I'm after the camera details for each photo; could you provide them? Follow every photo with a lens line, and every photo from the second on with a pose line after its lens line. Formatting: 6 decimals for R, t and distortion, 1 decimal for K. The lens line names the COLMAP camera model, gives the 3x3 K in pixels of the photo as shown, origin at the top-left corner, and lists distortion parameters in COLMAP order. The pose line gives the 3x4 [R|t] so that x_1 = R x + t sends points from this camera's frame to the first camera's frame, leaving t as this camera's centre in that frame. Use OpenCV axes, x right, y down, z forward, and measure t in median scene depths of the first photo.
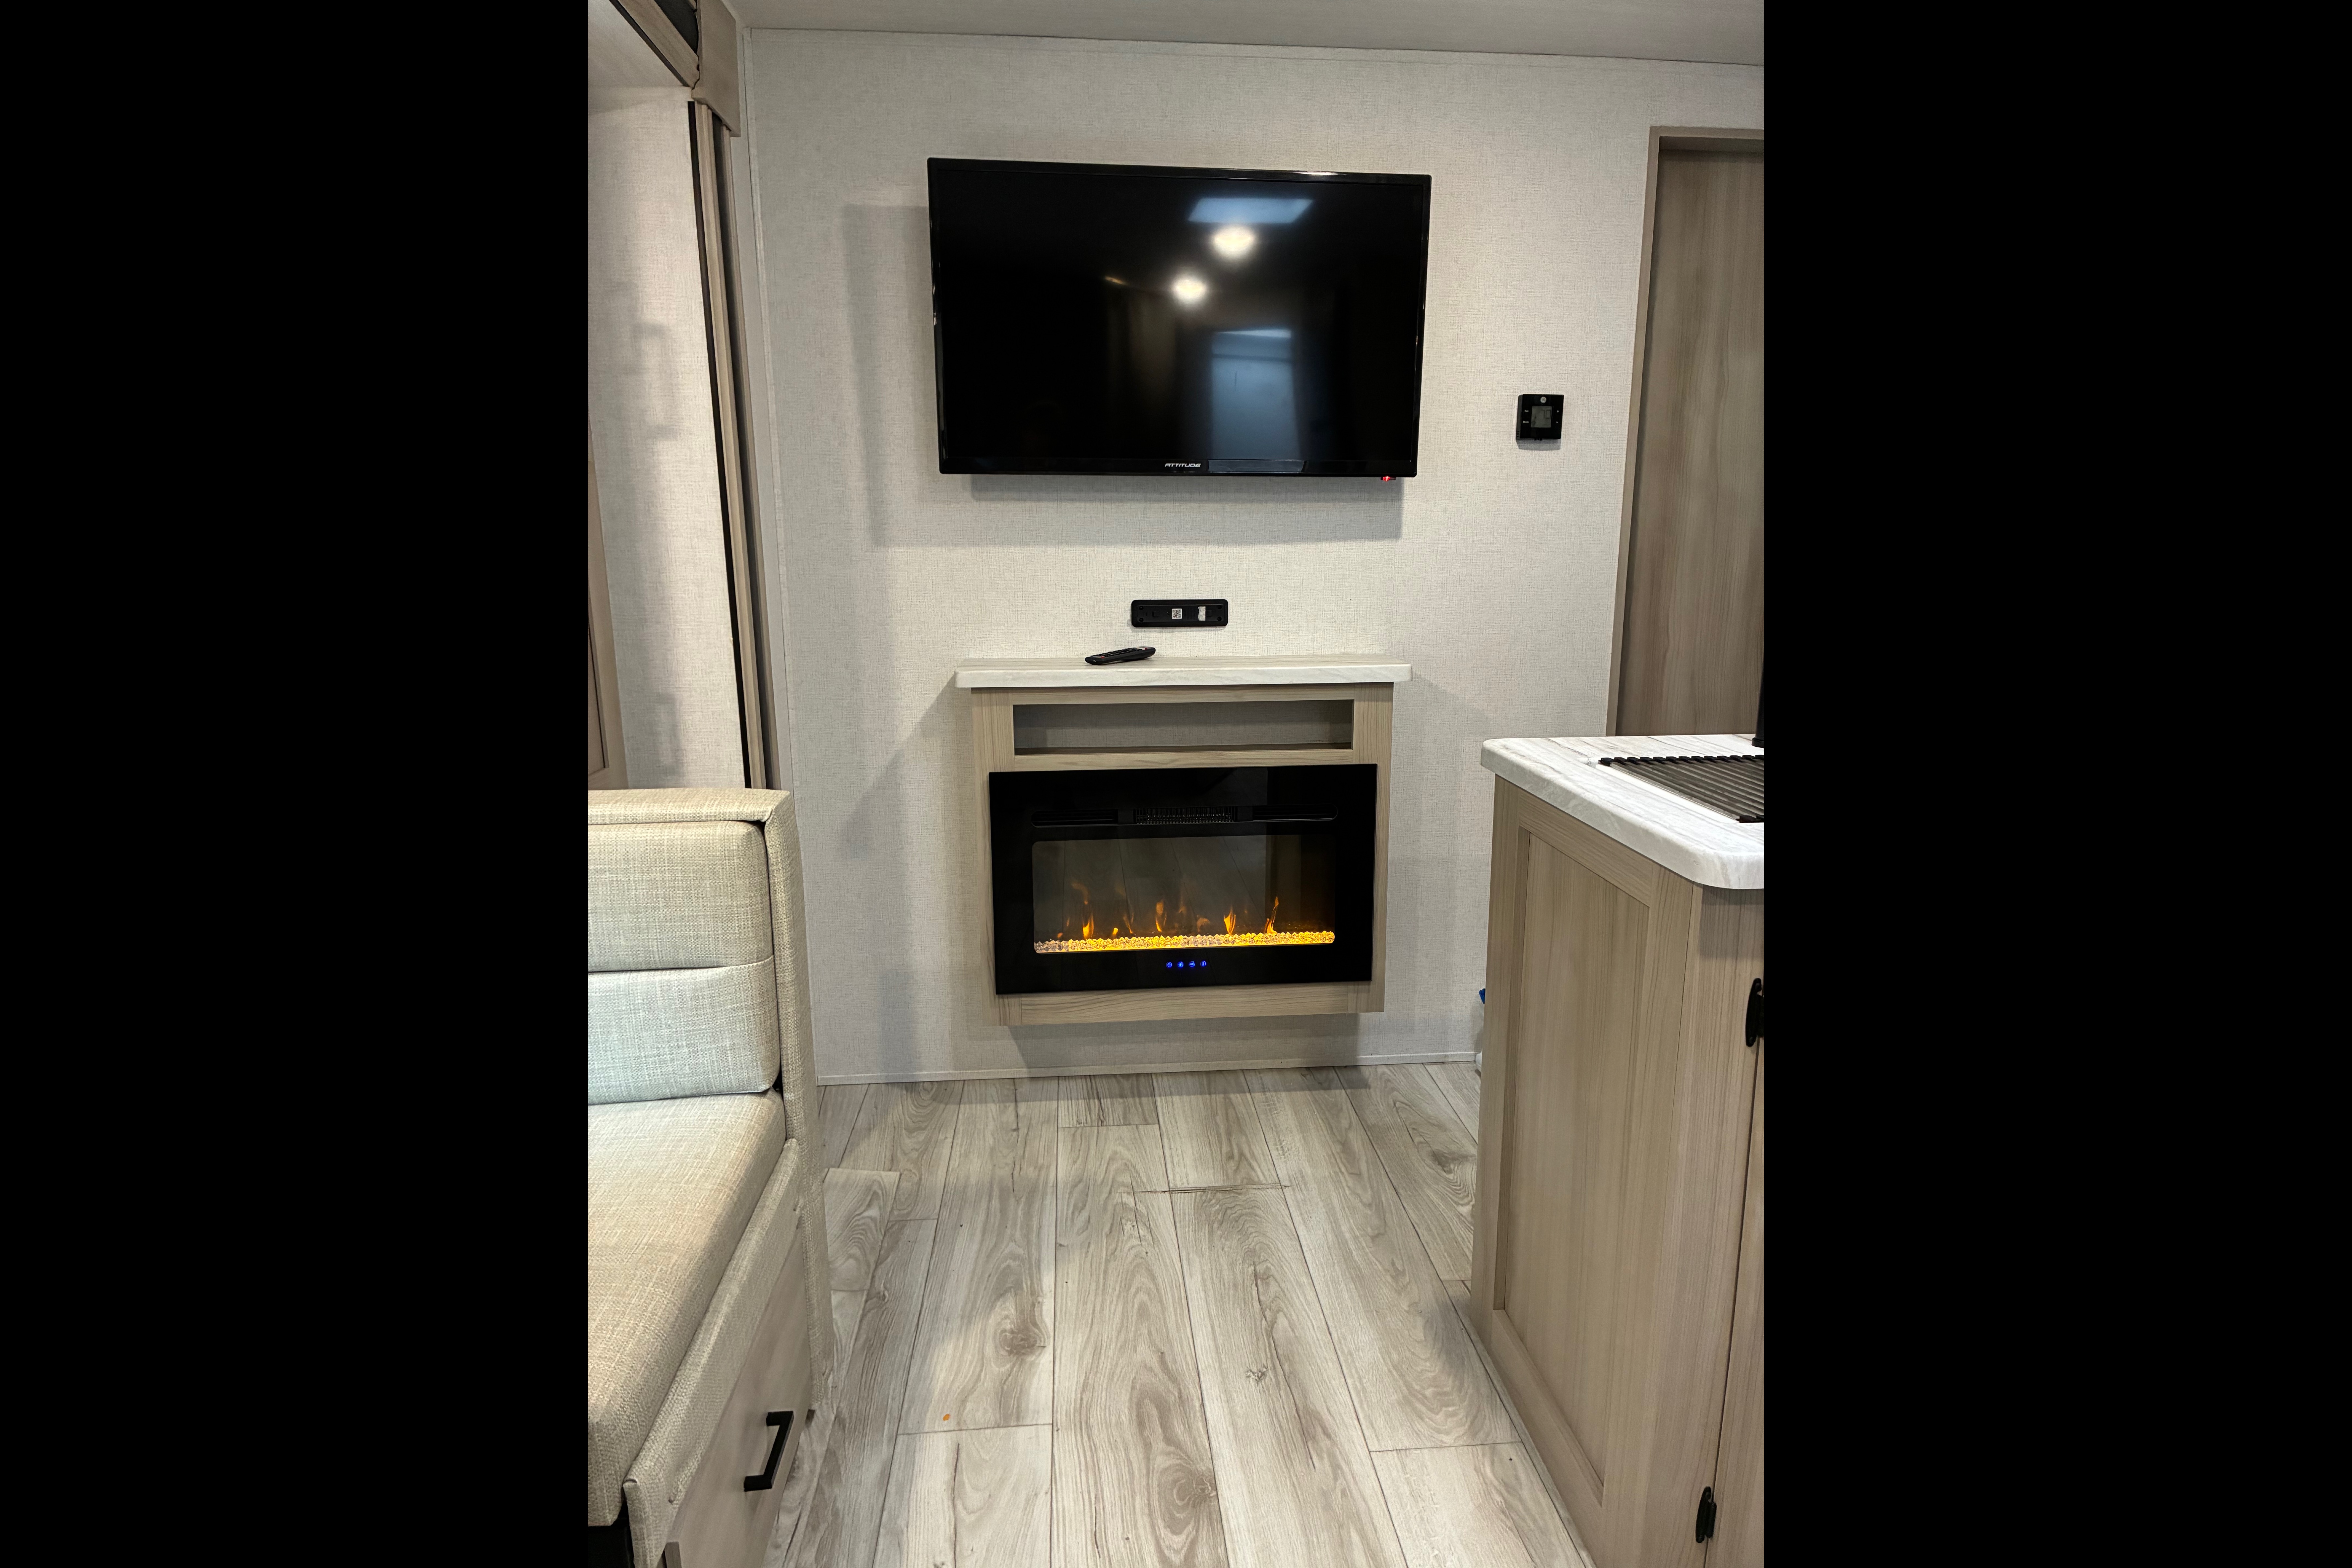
lens RADIAL K [[1207.5, 0, 1178.6], [0, 1207.5, 759.2], [0, 0, 1]] dist [0.032968, 0.000293]
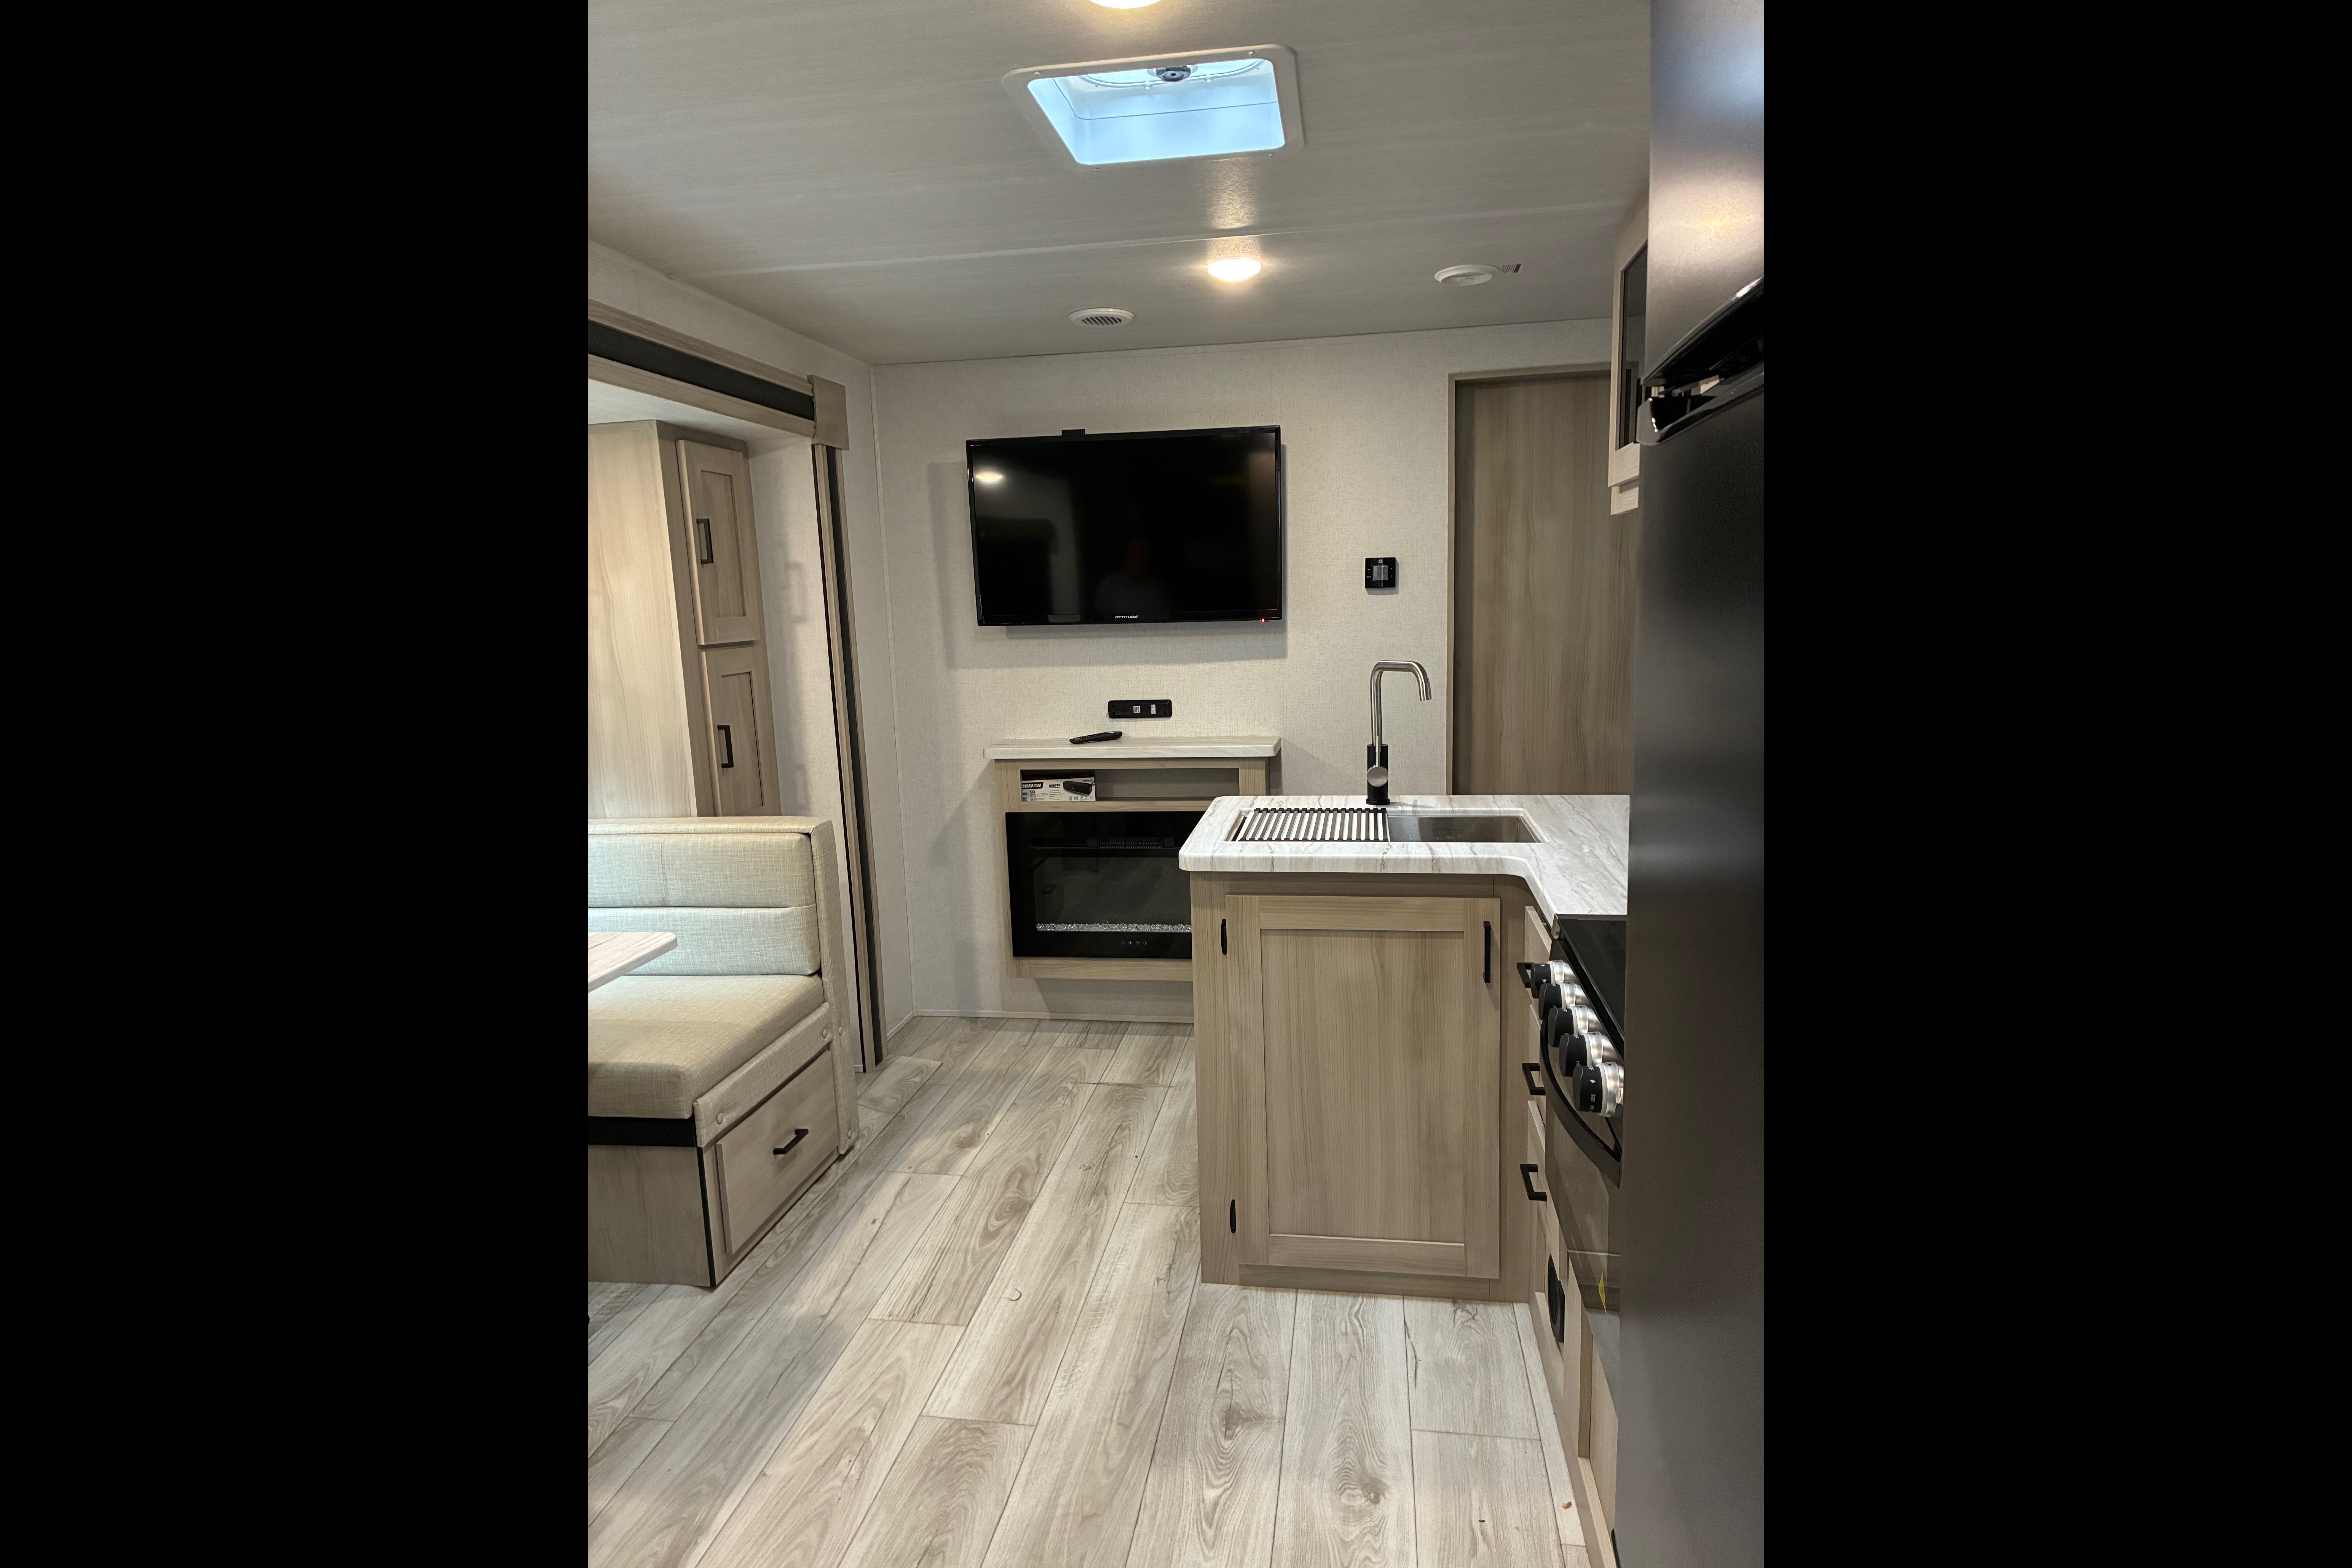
lens RADIAL K [[1207.5, 0, 1178.6], [0, 1207.5, 759.2], [0, 0, 1]] dist [0.032968, 0.000293]
pose [[0.969444, 0.006065, -0.245240, 0.441316], [-0.015939, 0.999139, -0.038300, -0.001780], [0.244796, 0.041038, 0.968706, -0.465472]]
